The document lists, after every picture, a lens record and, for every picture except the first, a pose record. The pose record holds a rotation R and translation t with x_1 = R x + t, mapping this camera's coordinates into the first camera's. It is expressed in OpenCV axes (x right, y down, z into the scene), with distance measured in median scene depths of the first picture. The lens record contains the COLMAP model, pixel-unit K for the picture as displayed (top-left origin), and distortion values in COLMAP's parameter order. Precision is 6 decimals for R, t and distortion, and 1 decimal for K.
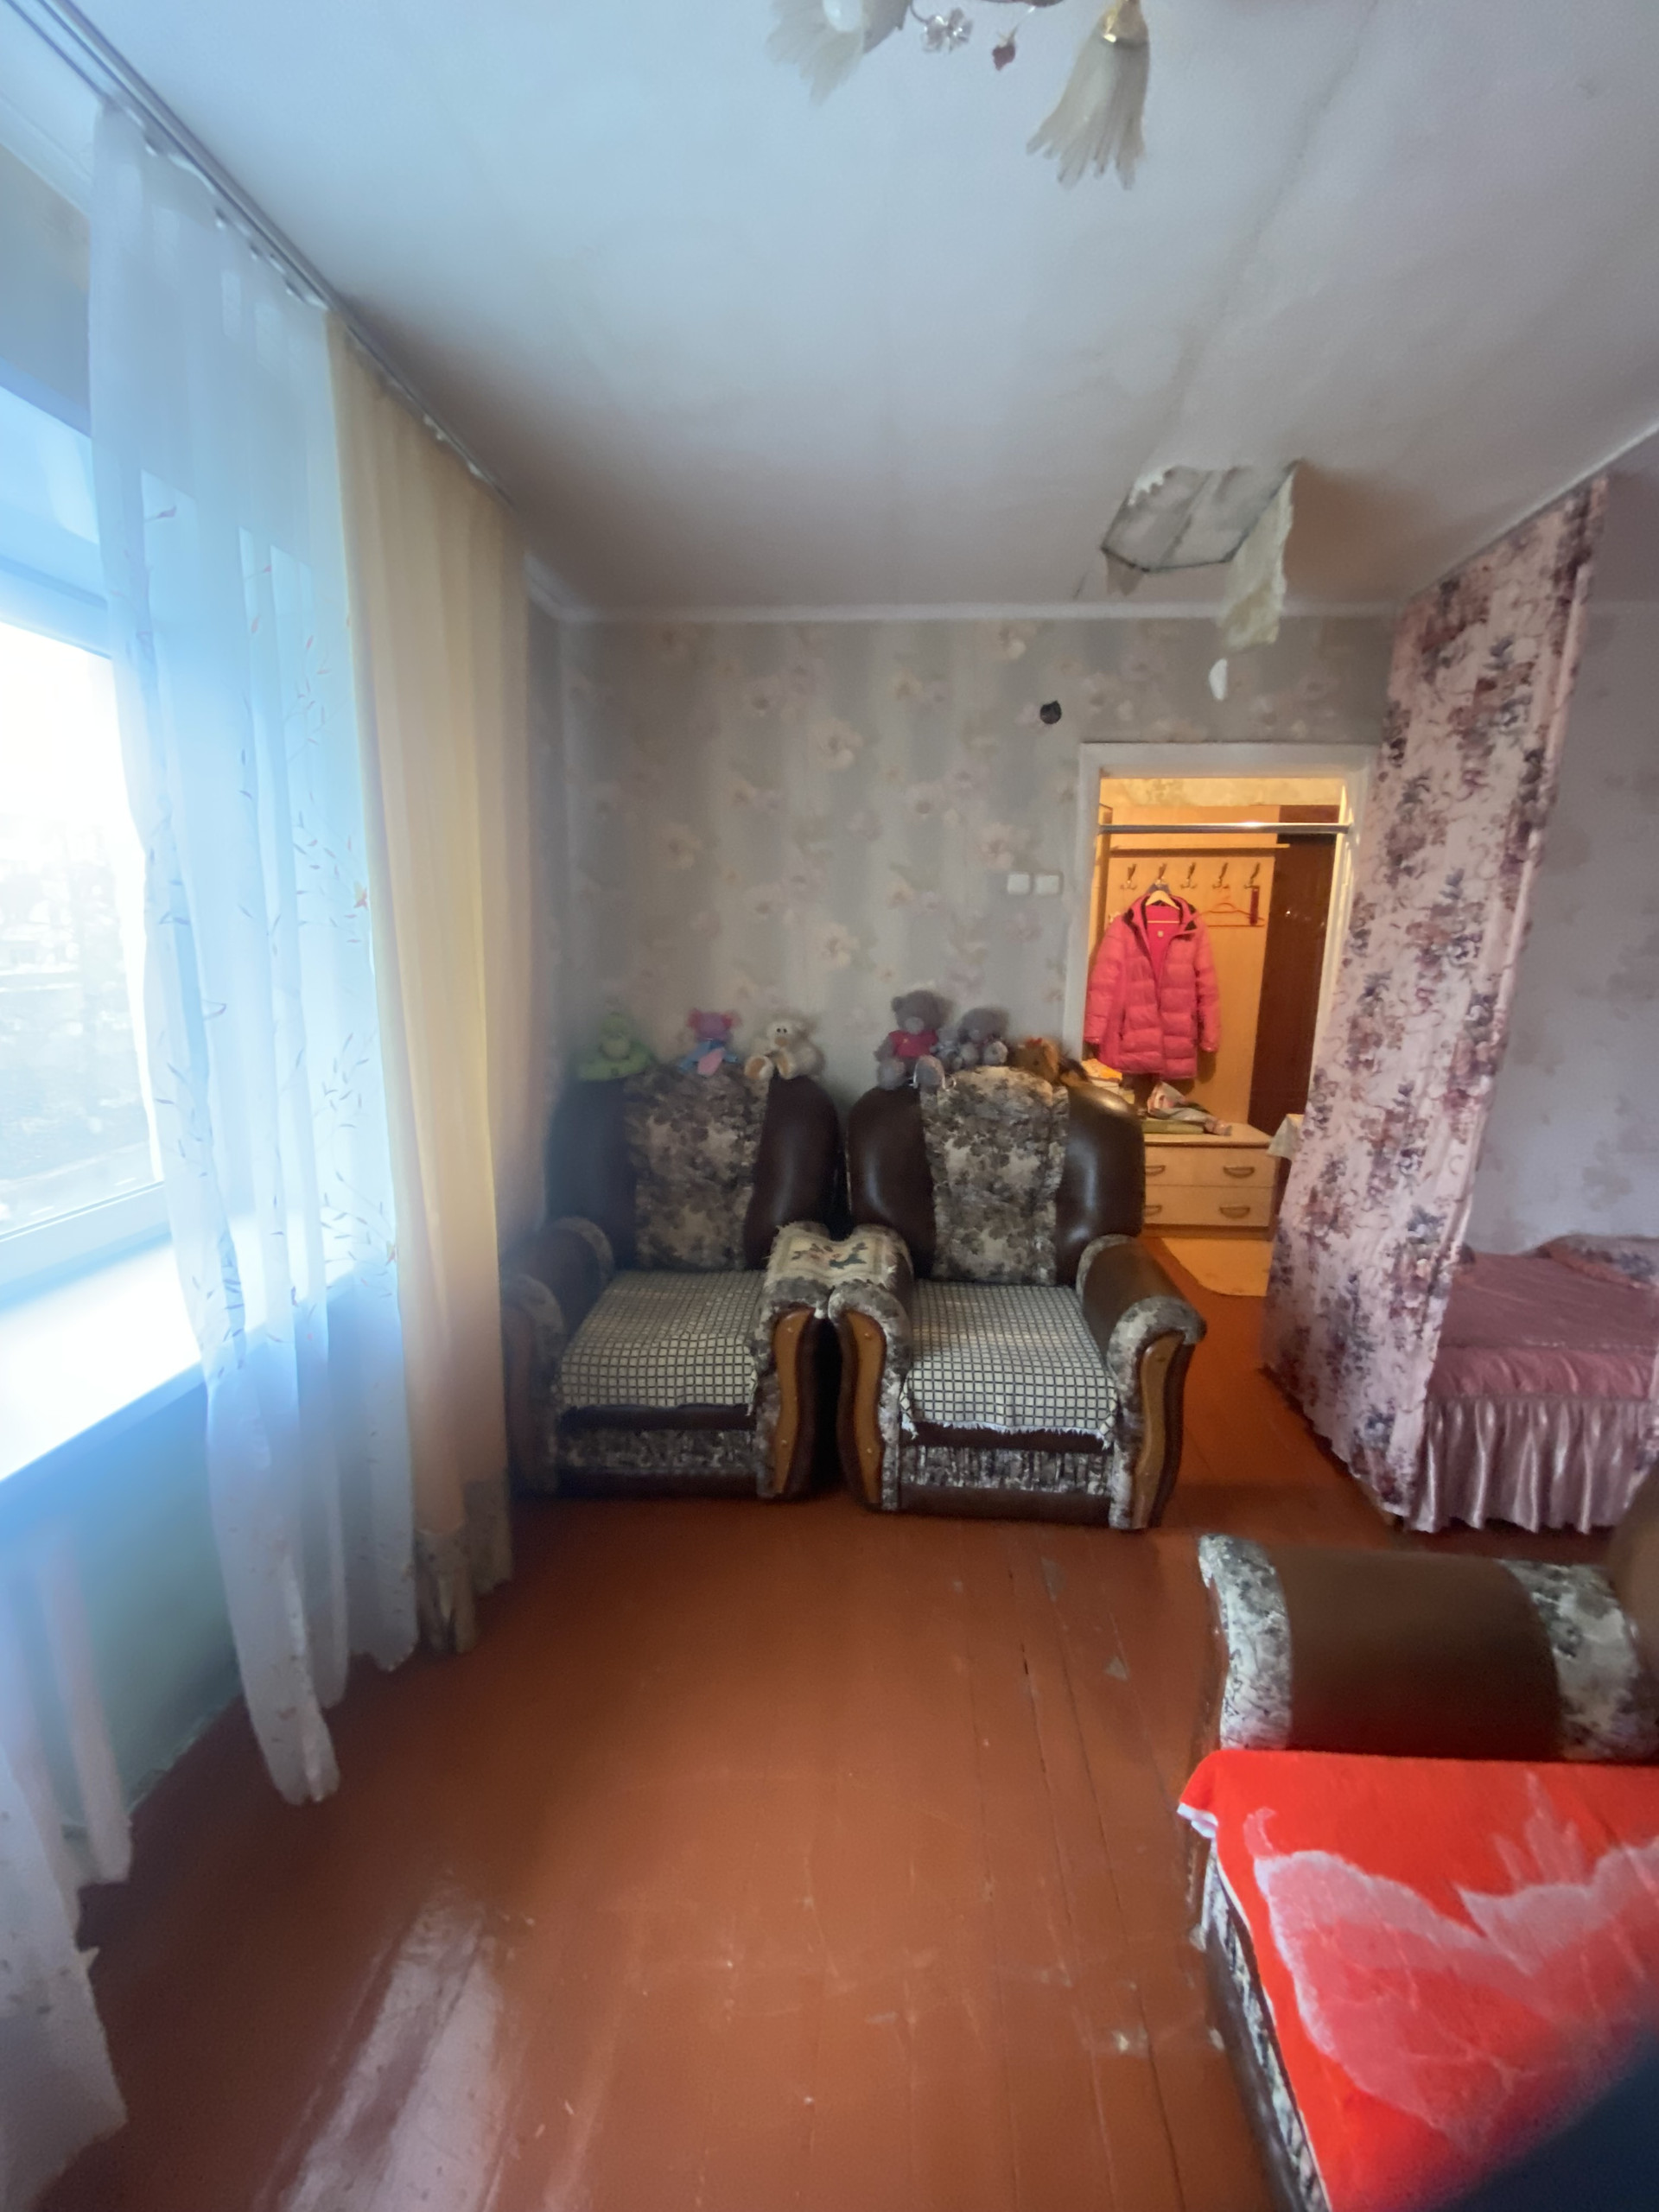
lens RADIAL K [[895.5, 0, 825.8], [0, 895.5, 1105.9], [0, 0, 1]] dist [-0.011438, -0.000794]
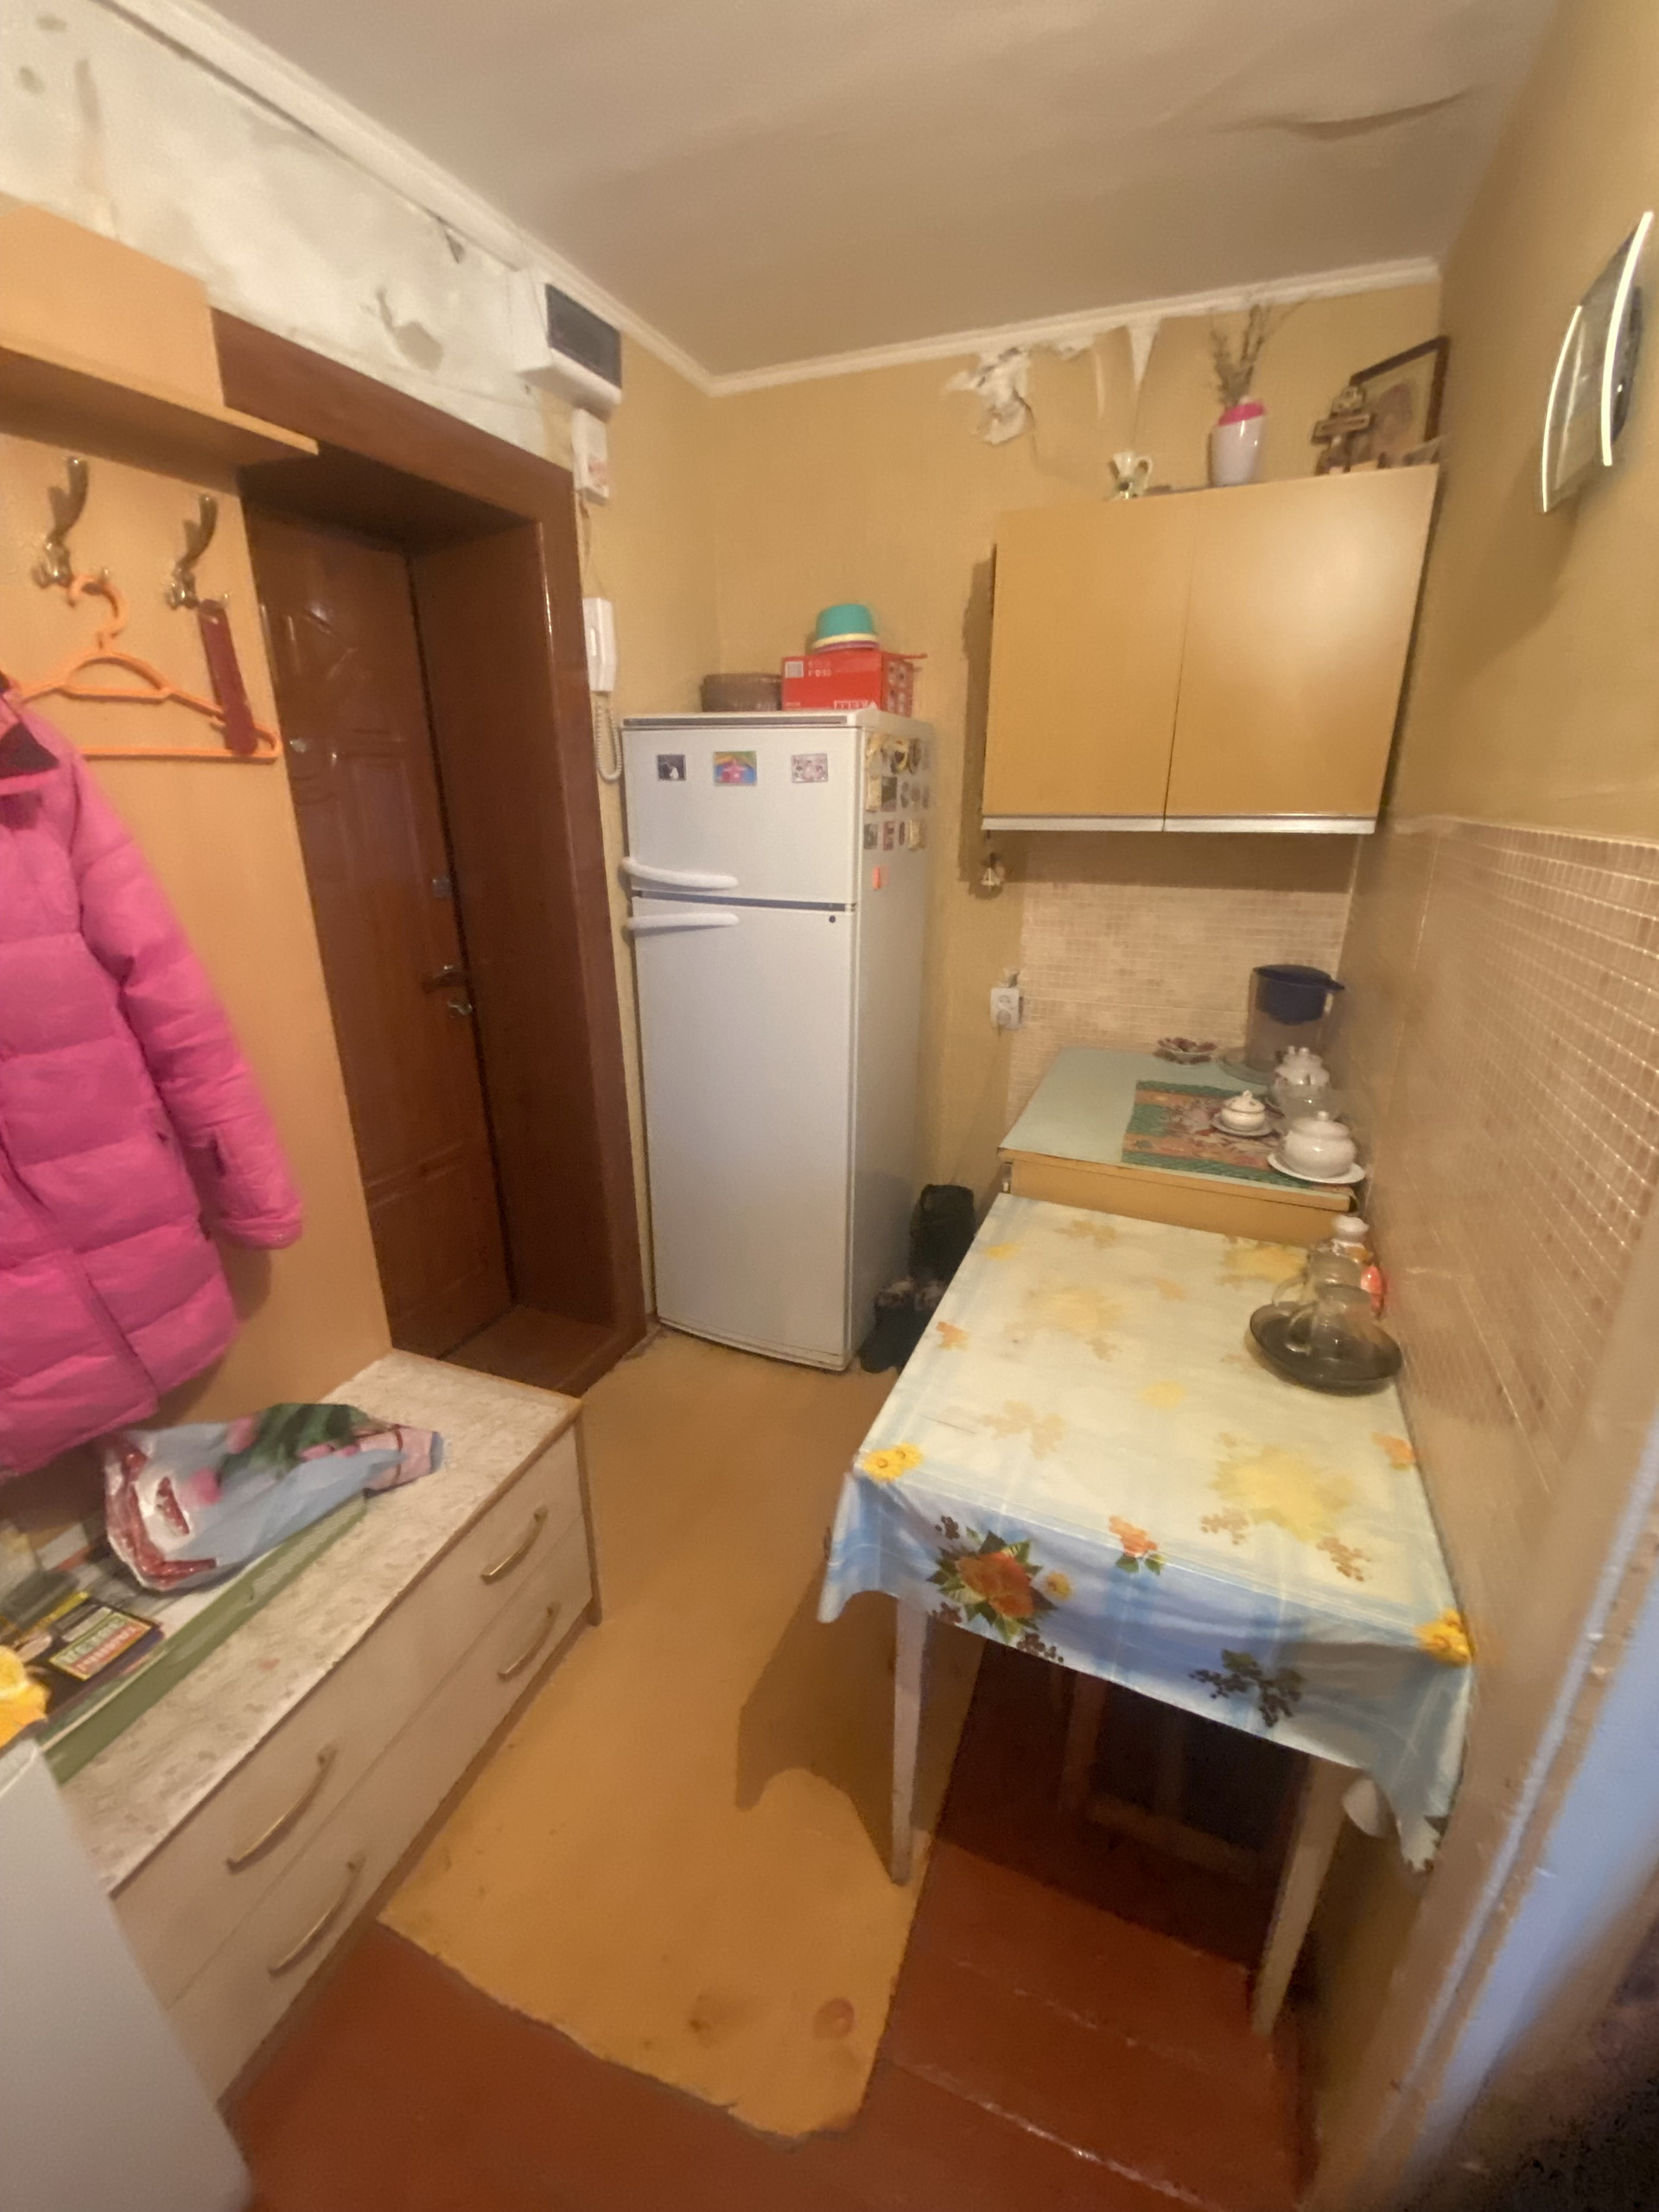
lens RADIAL K [[895.5, 0, 823.6], [0, 895.5, 1119.2], [0, 0, 1]] dist [-0.011438, -0.000794]
pose [[0.287894, -0.333291, 0.897794, 0.243754], [0.171989, 0.940237, 0.293896, -0.147835], [-0.942092, 0.069800, 0.328011, 0.748285]]
